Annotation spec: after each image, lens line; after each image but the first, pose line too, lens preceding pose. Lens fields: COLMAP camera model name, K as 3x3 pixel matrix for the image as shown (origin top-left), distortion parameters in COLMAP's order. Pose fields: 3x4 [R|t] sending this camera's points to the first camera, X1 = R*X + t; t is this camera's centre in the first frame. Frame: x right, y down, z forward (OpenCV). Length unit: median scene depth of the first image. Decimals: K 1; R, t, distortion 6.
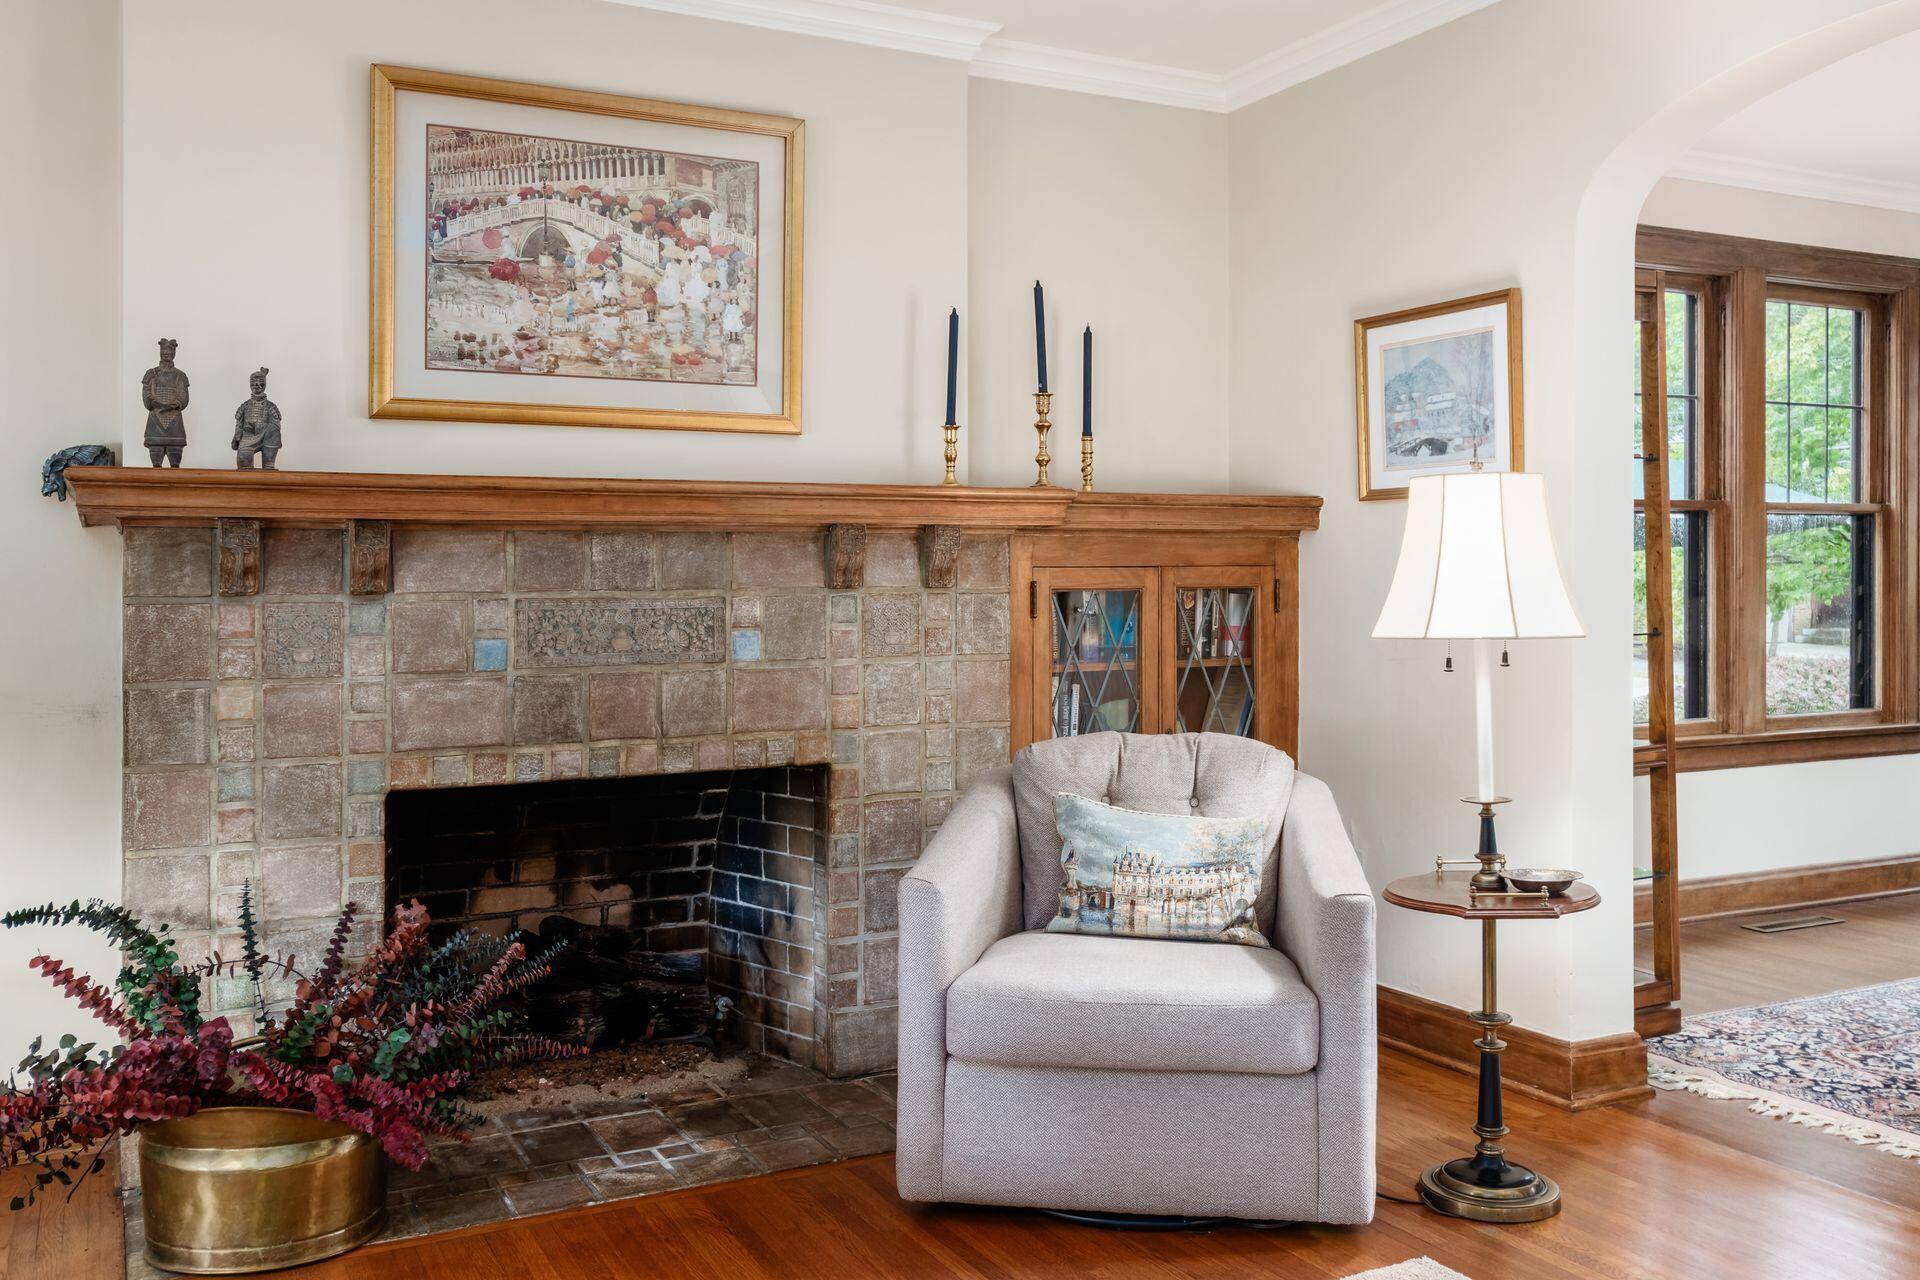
lens RADIAL K [[1653.1, 0, 960.9], [0, 1653.1, 582.1], [0, 0, 1]] dist [0.006817, -0.005899]
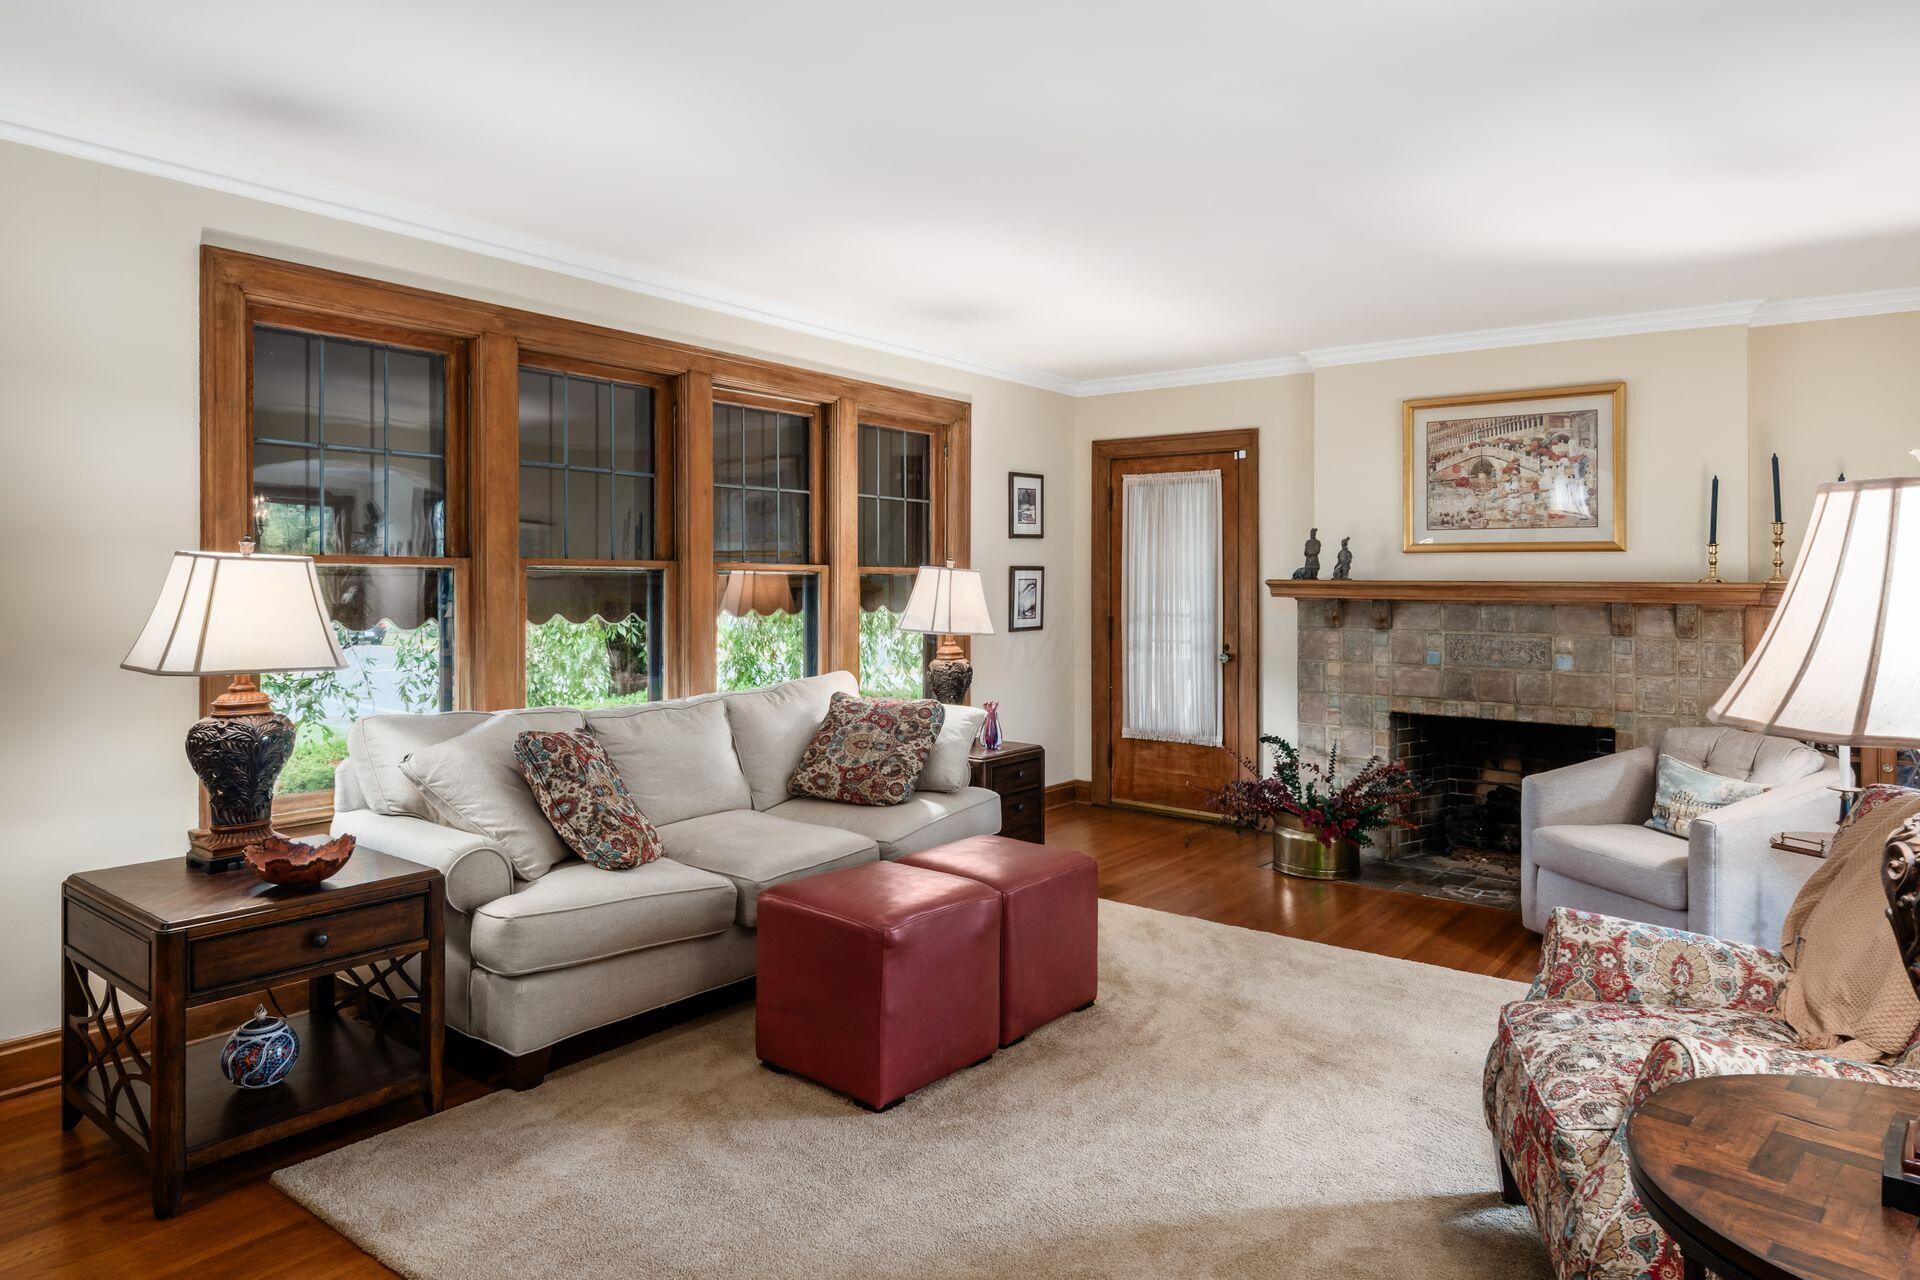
lens RADIAL K [[932.9, 0, 965.1], [0, 932.9, 624.2], [0, 0, 1]] dist [0.003439, -0.000777]
pose [[0.438694, 0.038704, -0.897803, 0.555563], [-0.013323, 0.999242, 0.036566, -0.038503], [0.898538, -0.004080, 0.438877, -0.130786]]
